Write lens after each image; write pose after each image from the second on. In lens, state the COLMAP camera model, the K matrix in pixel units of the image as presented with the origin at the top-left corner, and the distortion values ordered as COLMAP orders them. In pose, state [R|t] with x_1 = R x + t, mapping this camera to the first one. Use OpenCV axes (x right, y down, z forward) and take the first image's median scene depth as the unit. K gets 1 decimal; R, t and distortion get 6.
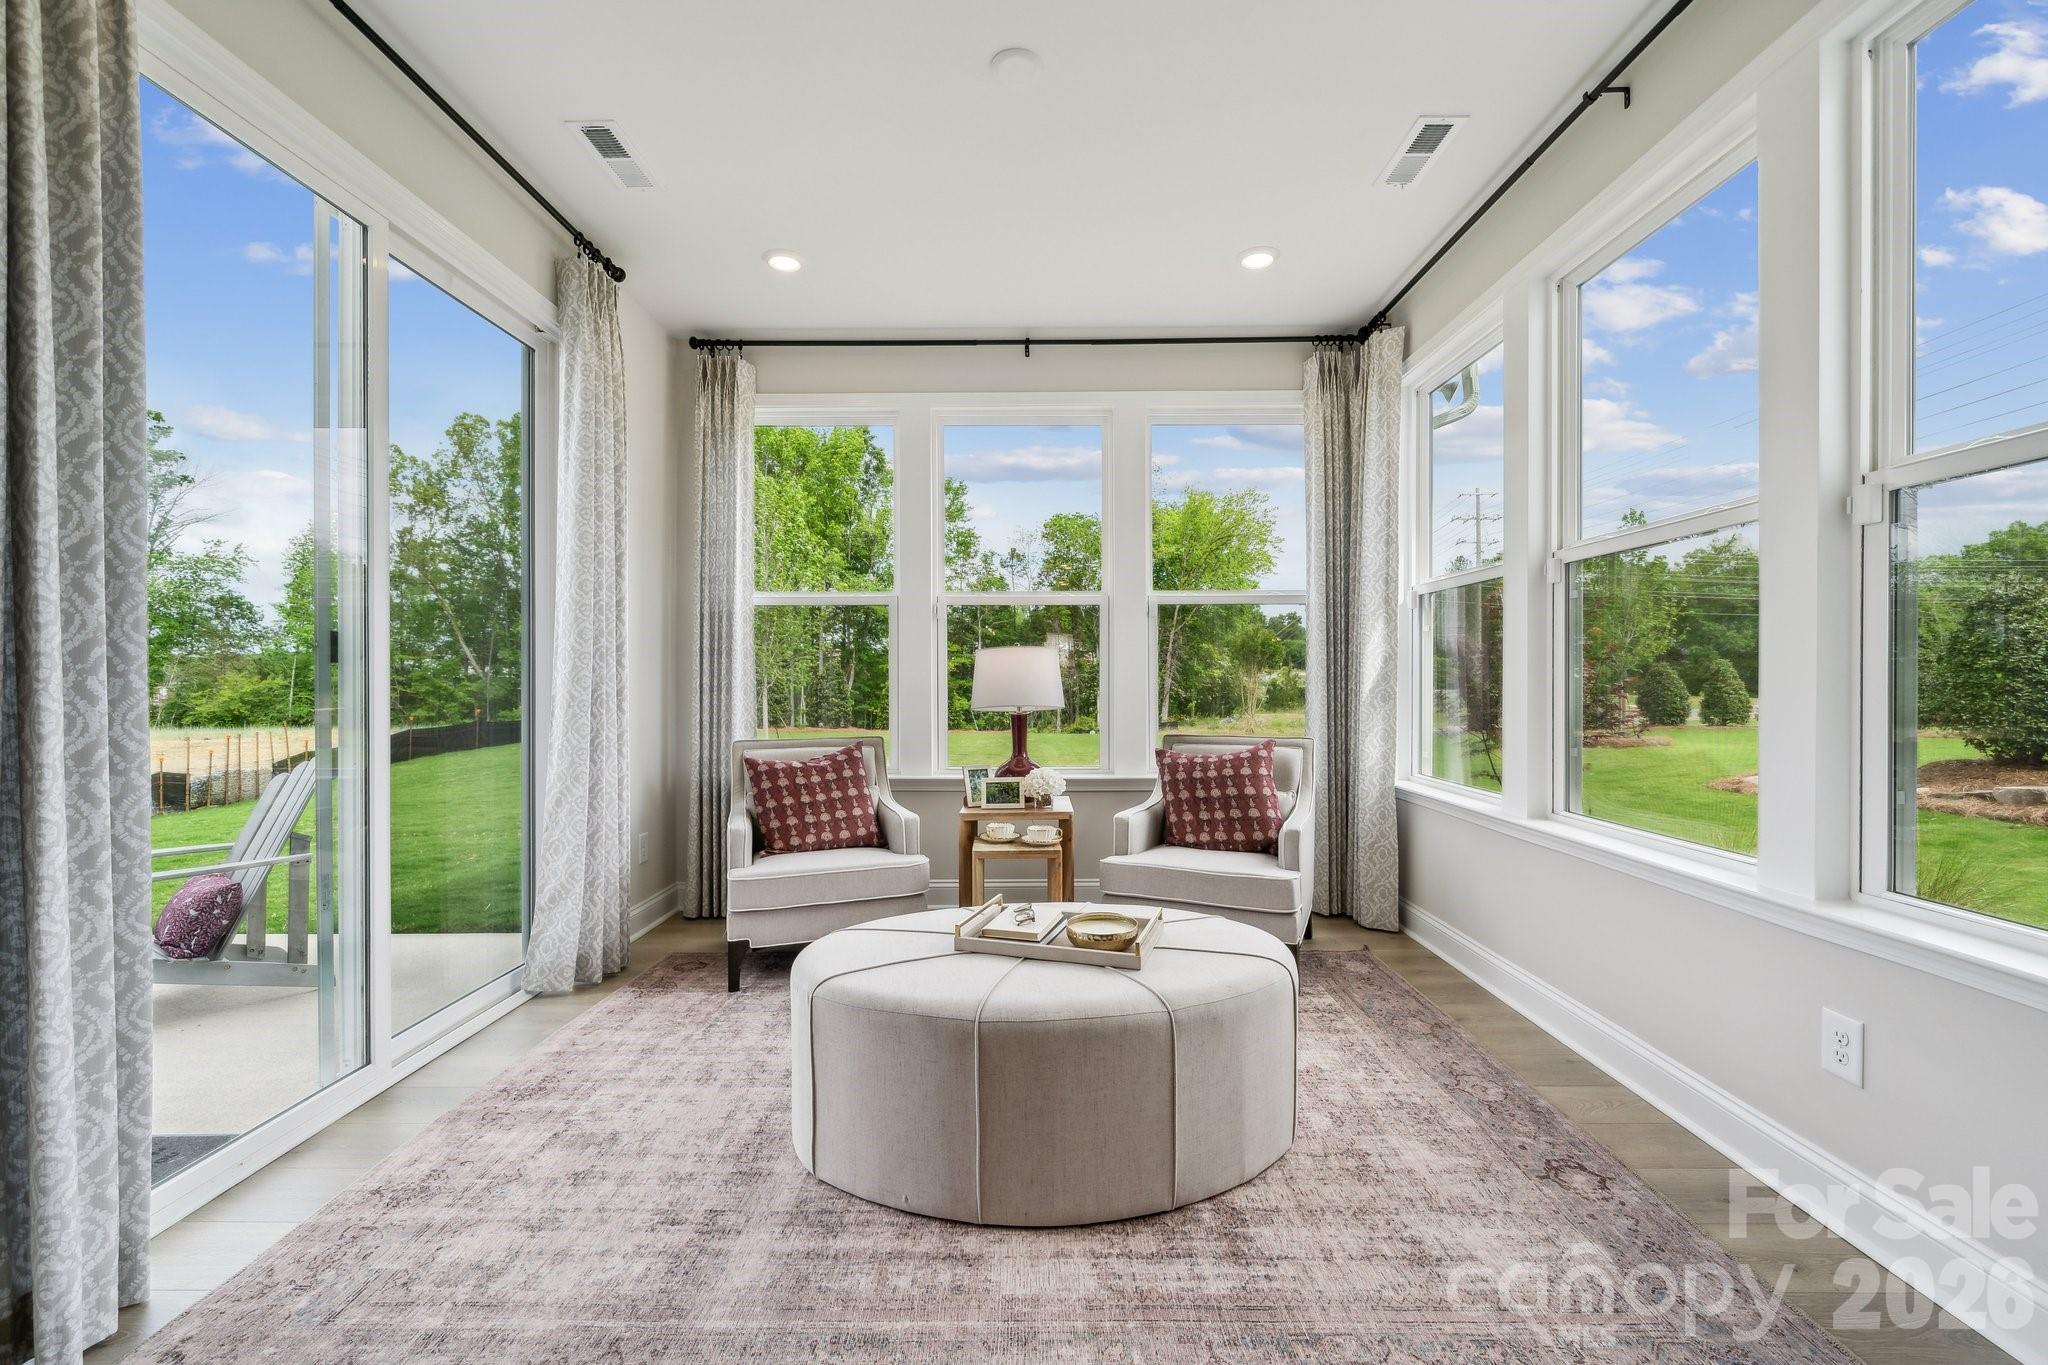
lens RADIAL K [[847.6, 0, 1026.4], [0, 847.6, 686.0], [0, 0, 1]] dist [-0.000102, 0.000207]
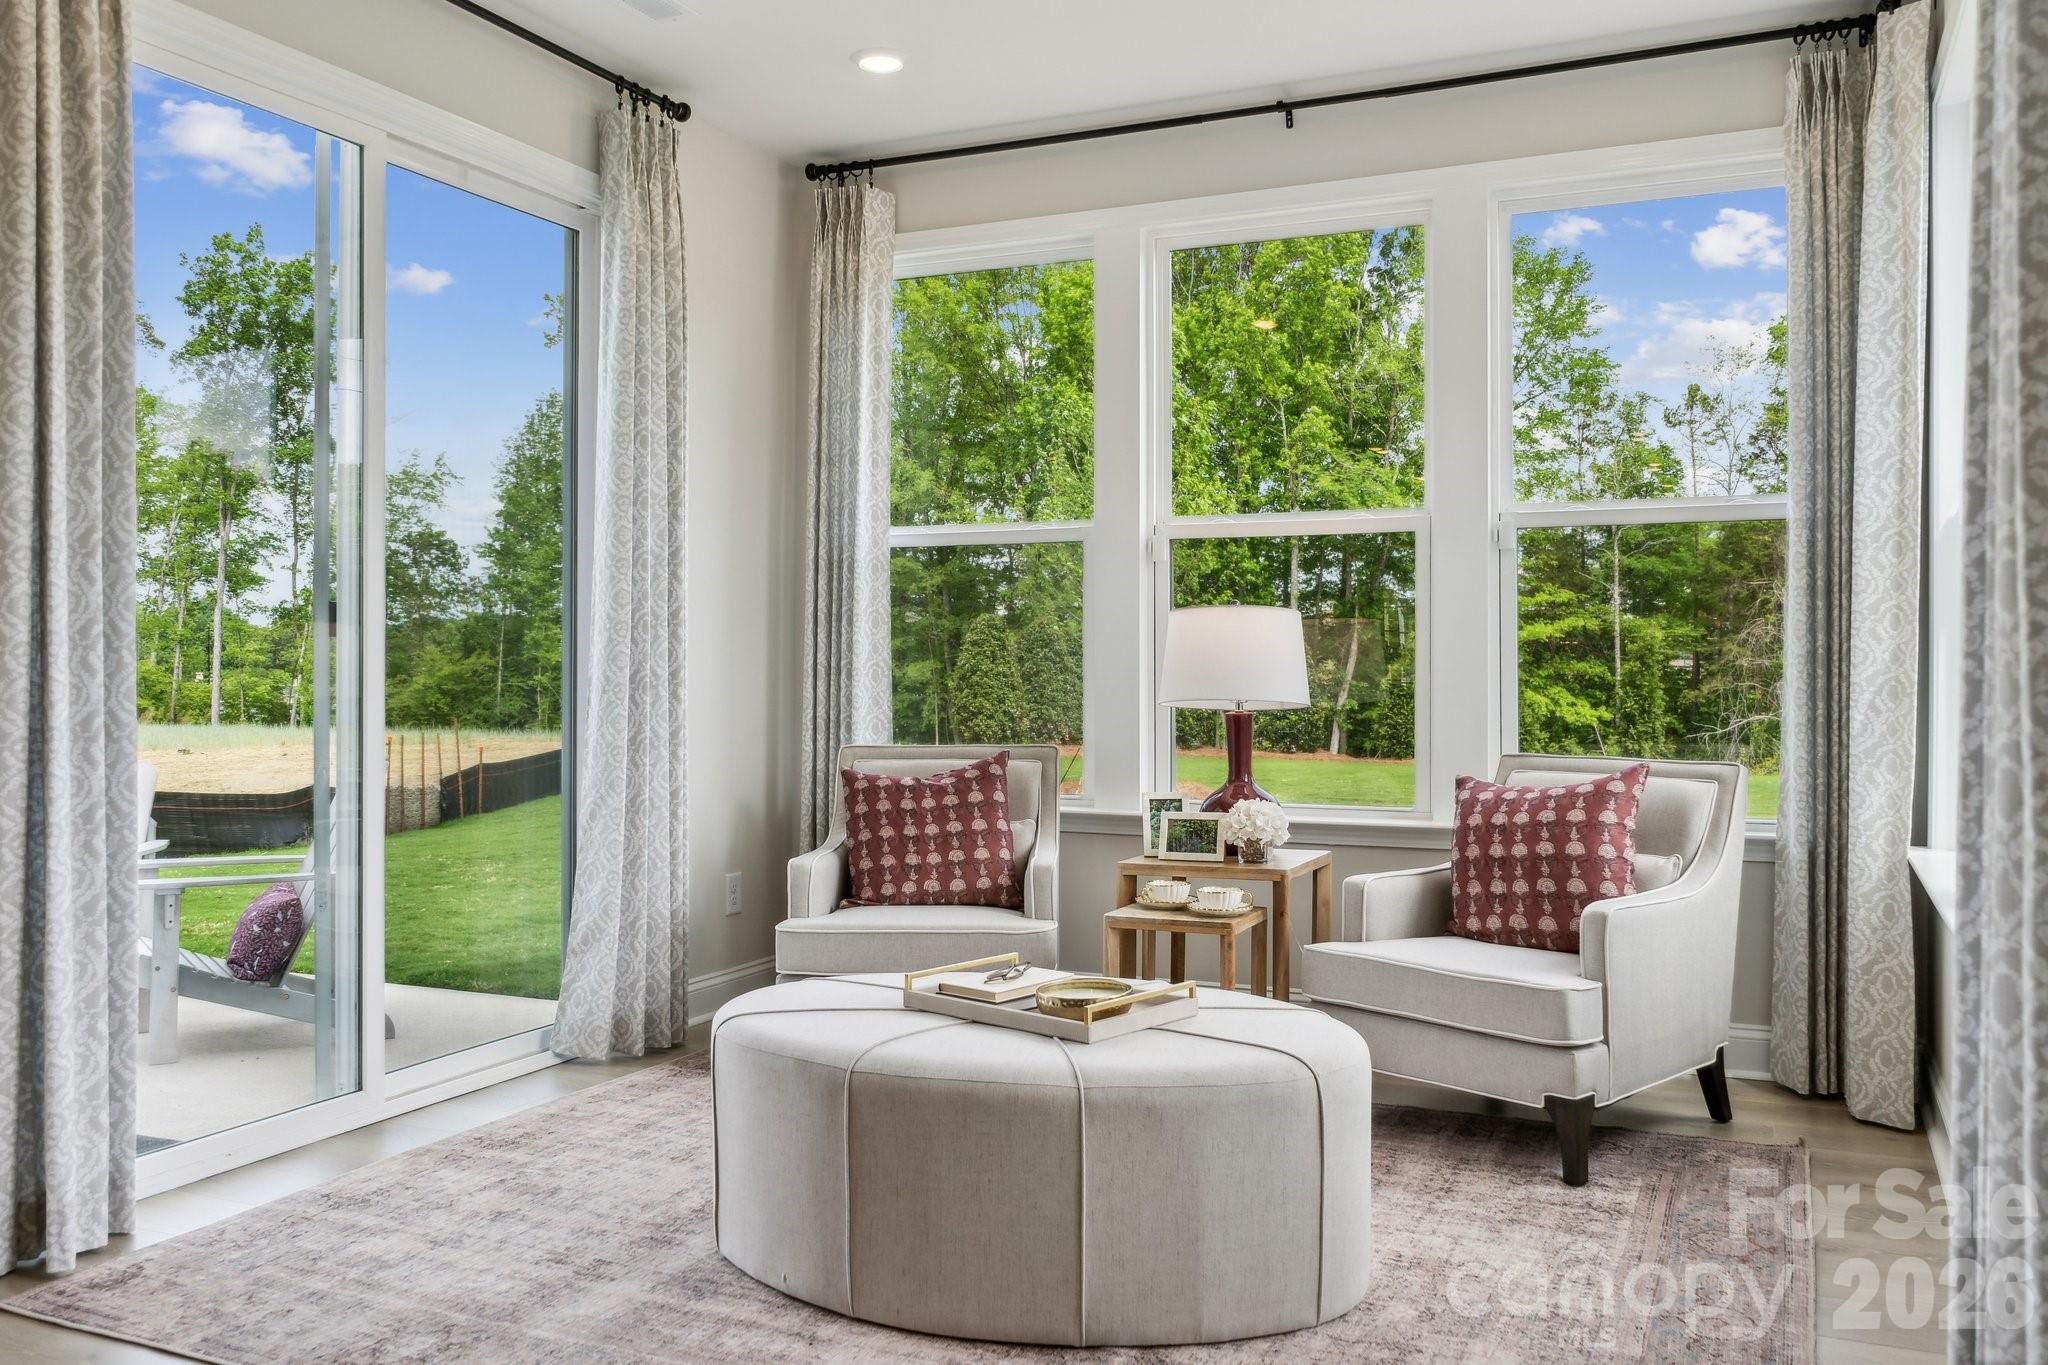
lens RADIAL K [[1691.1, 0, 1021.6], [0, 1691.1, 671.3], [0, 0, 1]] dist [-0.014167, 0.010802]
pose [[0.911795, 0.005384, -0.410611, 0.411066], [-0.005821, 0.999983, 0.000187, 0.002931], [0.410605, 0.002220, 0.911810, -0.231329]]
